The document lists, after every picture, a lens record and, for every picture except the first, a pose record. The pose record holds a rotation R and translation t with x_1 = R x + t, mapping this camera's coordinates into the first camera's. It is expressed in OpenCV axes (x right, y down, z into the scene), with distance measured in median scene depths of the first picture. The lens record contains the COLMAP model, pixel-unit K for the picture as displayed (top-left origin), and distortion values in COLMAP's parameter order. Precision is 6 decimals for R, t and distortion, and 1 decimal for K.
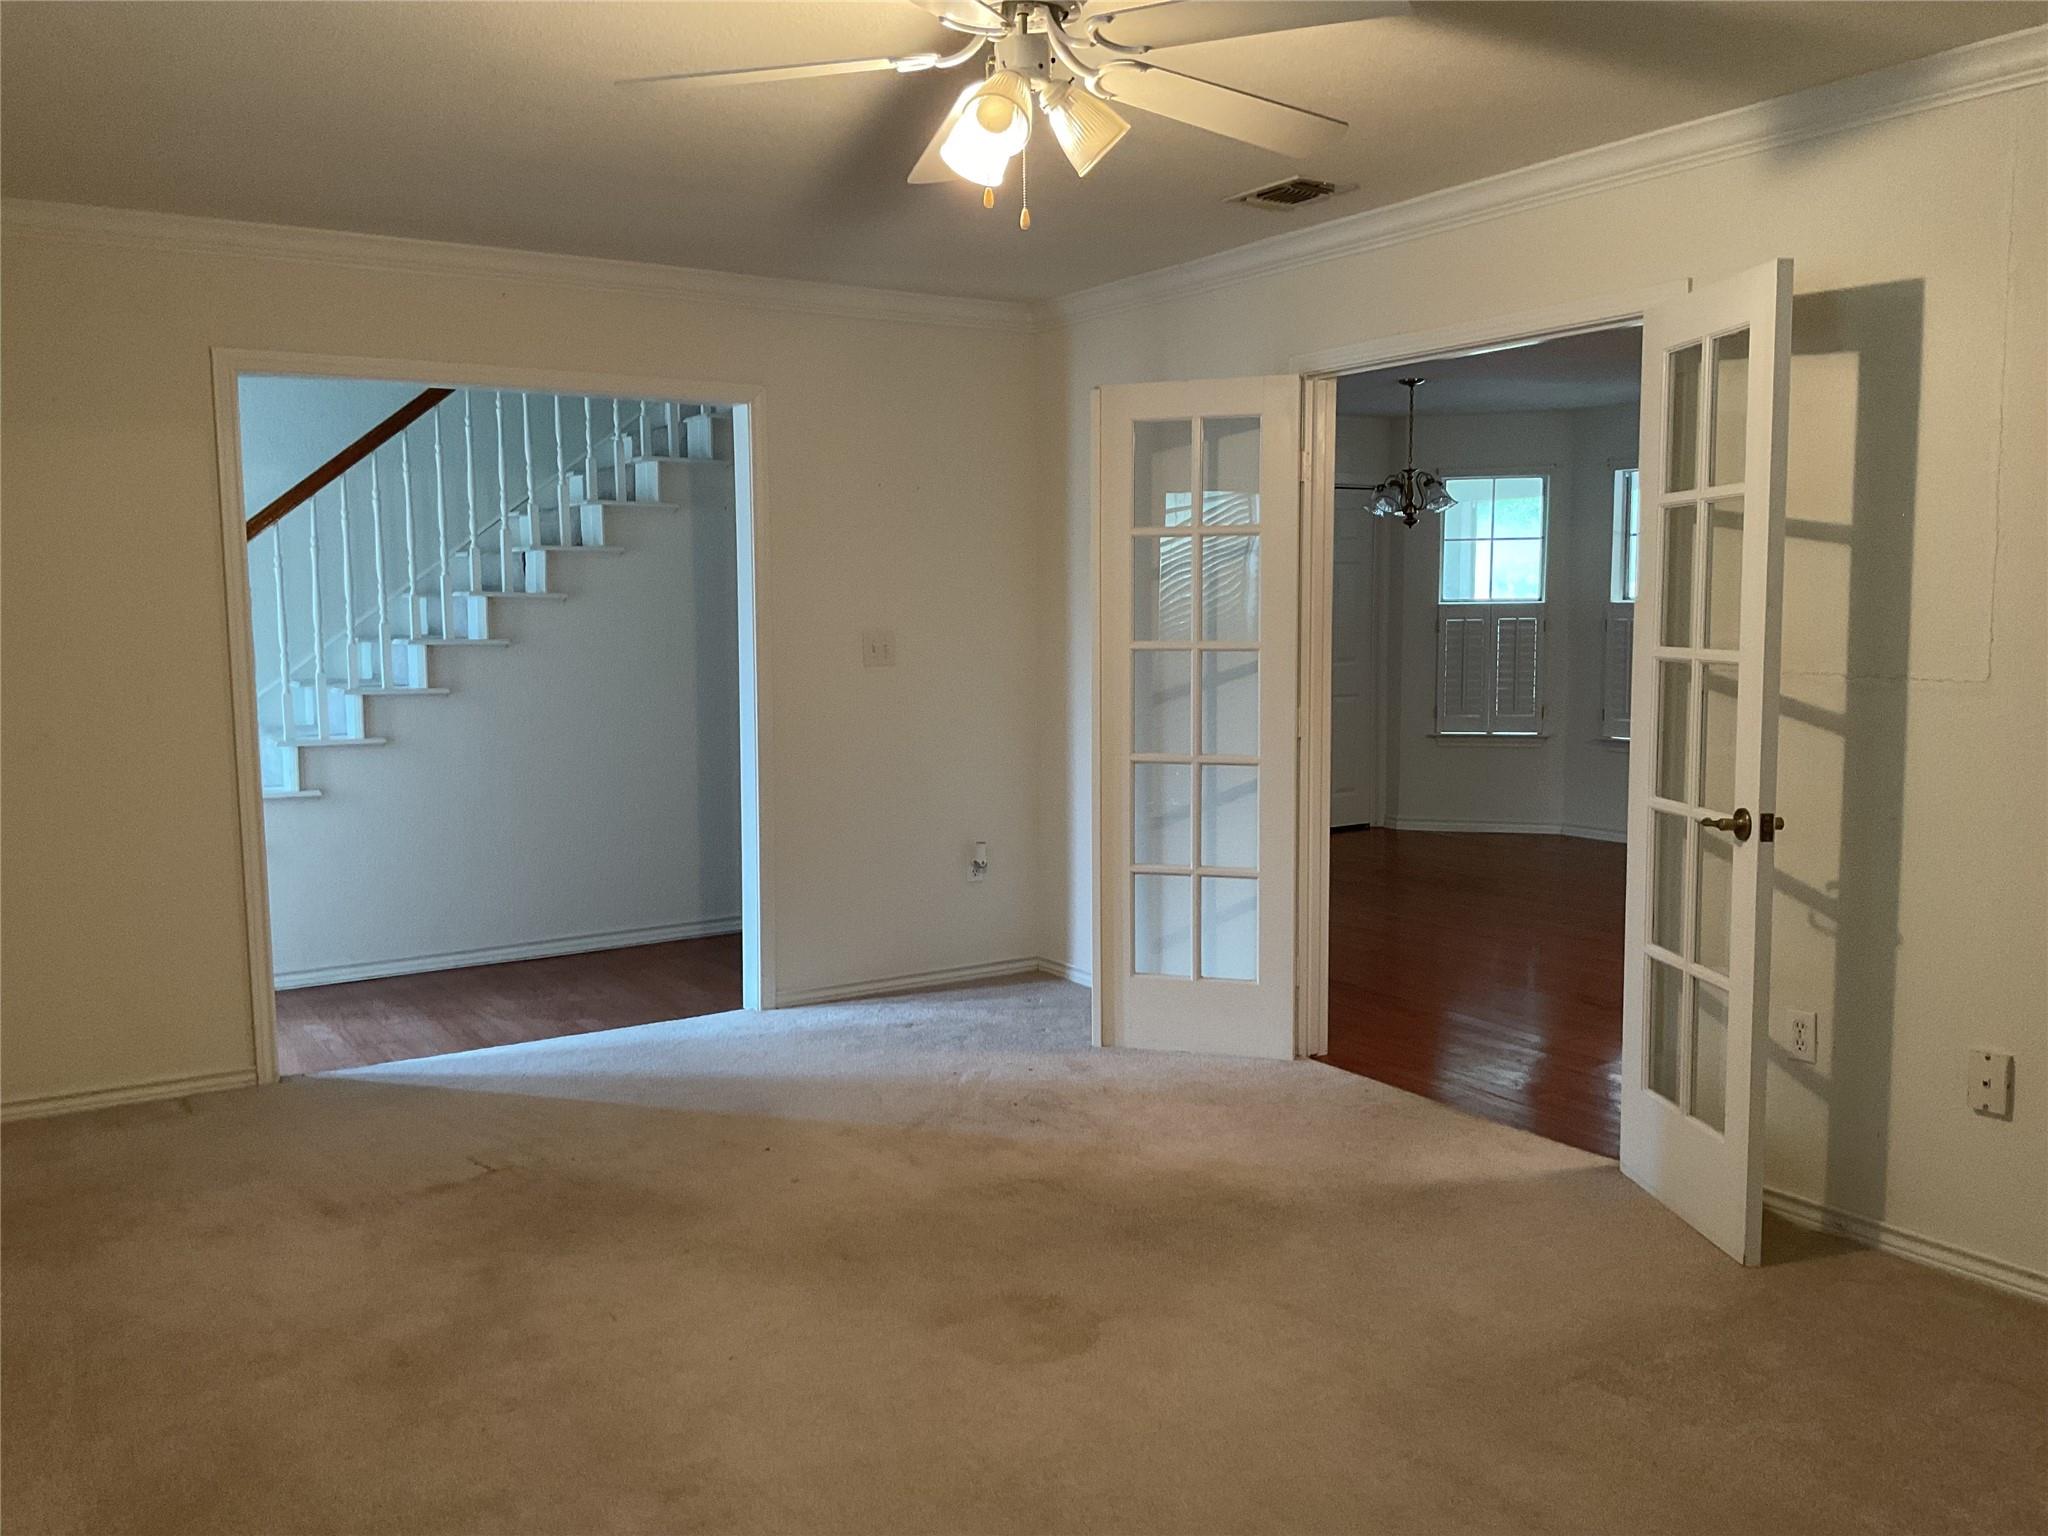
lens RADIAL K [[1730.8, 0, 1024.0], [0, 1730.8, 768.0], [0, 0, 1]] dist [-0.000447, 0.000001]
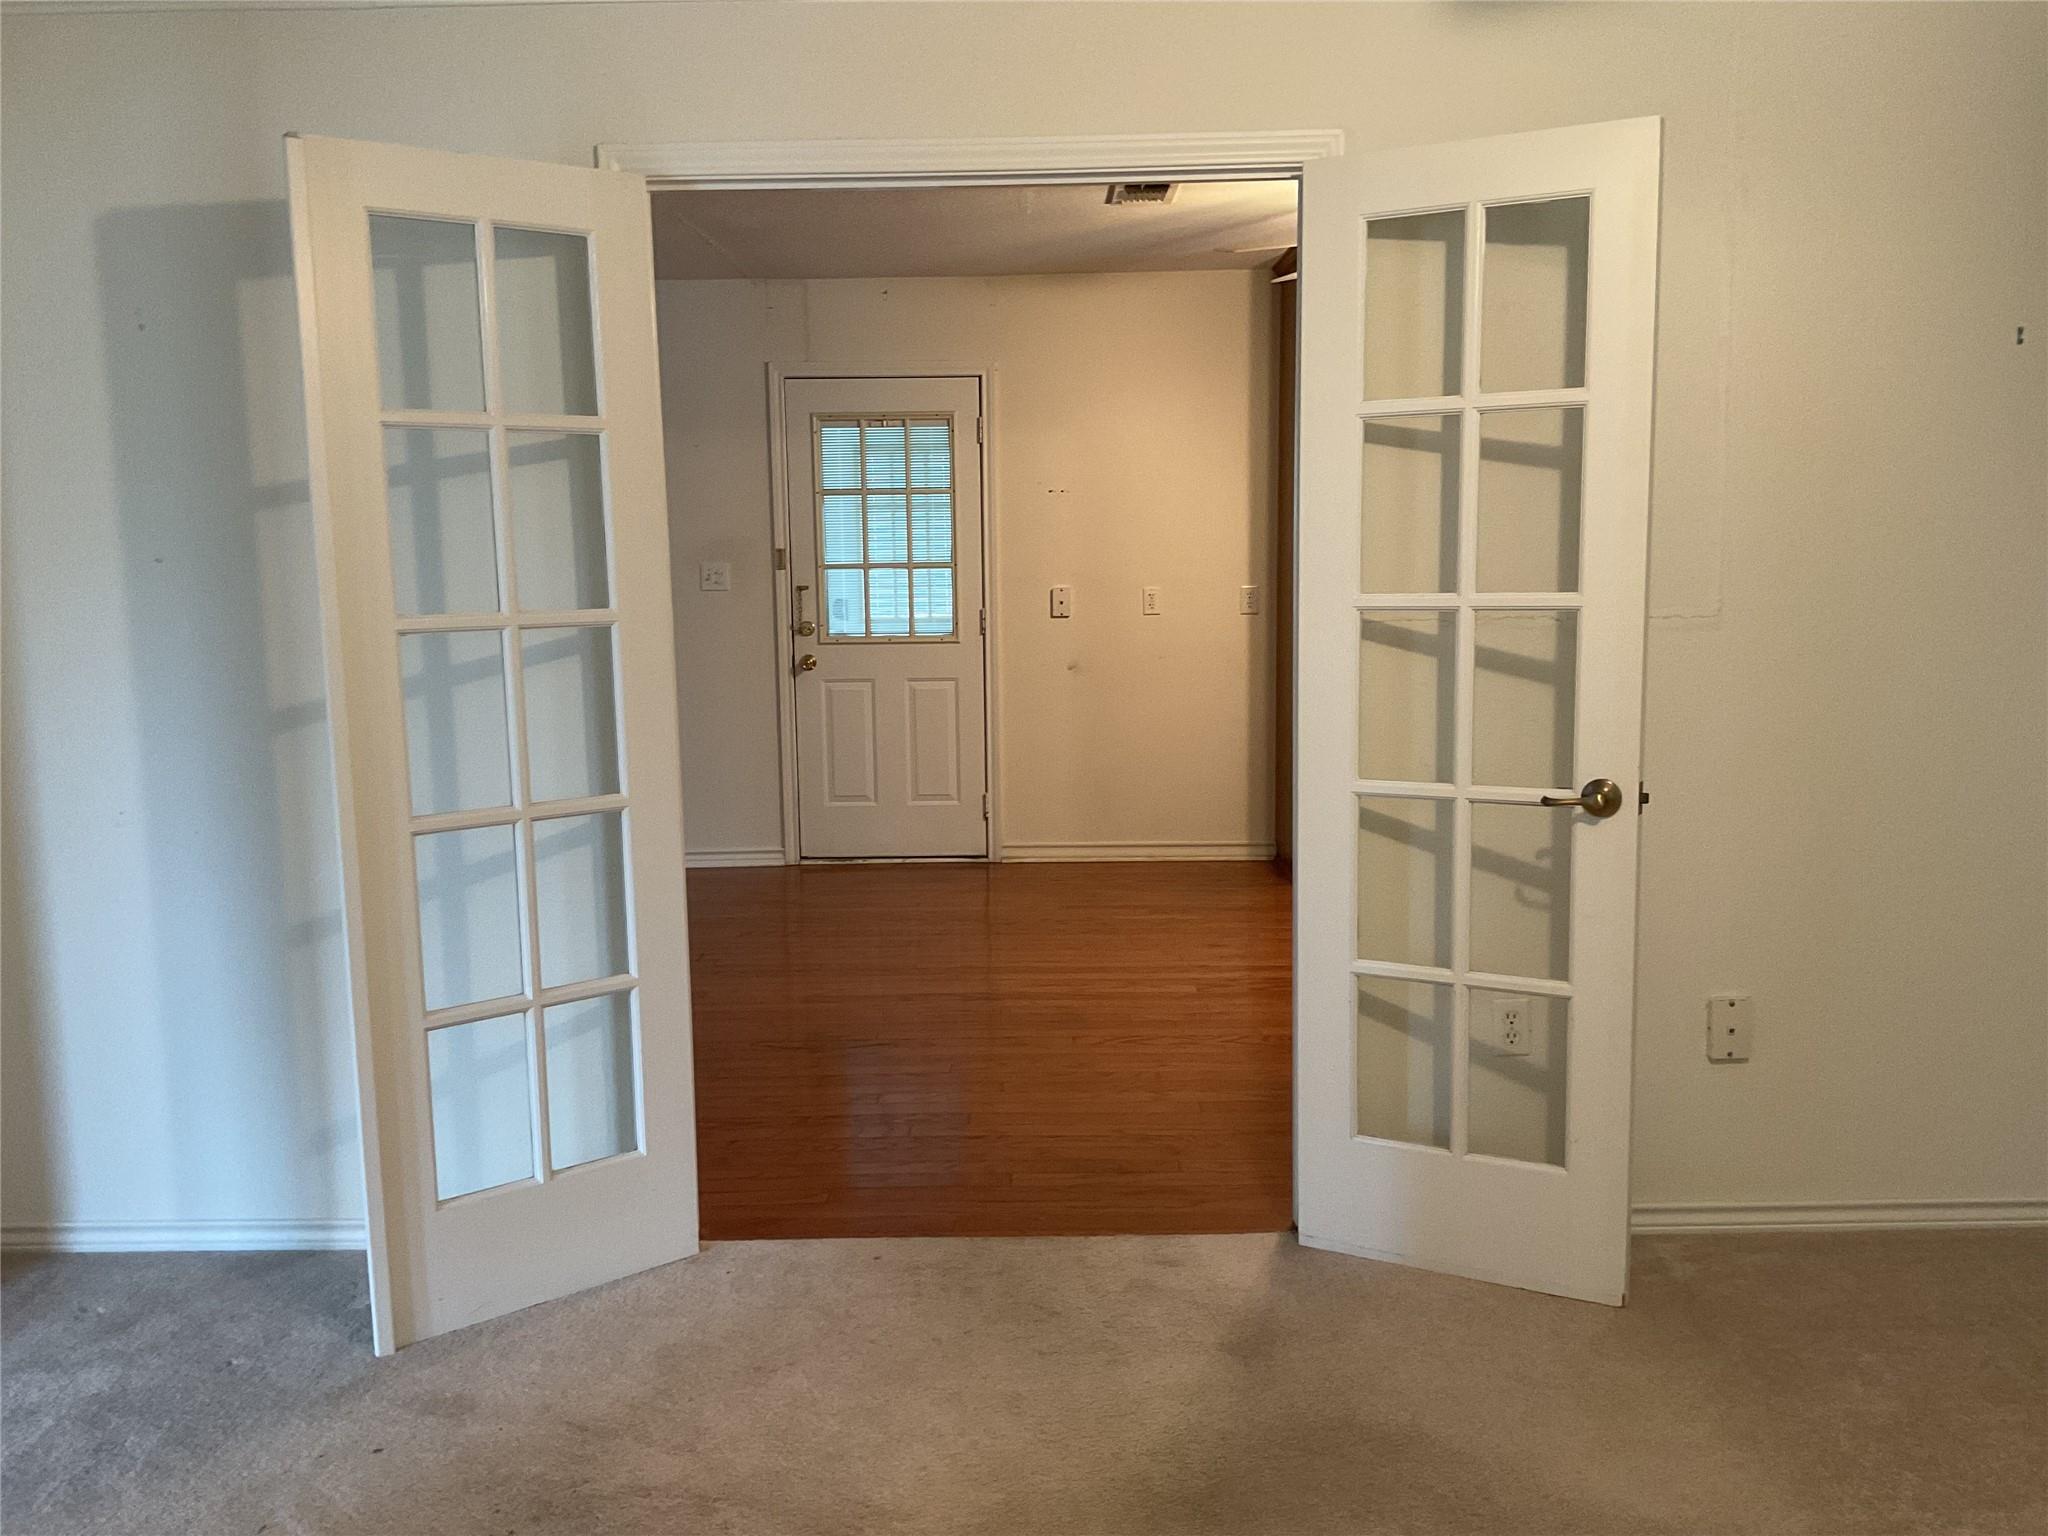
lens RADIAL K [[1723.2, 0, 1023.3], [0, 1723.2, 777.7], [0, 0, 1]] dist [0.086022, -0.000207]
pose [[0.522714, -0.115516, 0.844645, -0.414605], [0.094432, 0.992526, 0.077300, -0.063867], [-0.847262, 0.039356, 0.529716, 0.729510]]
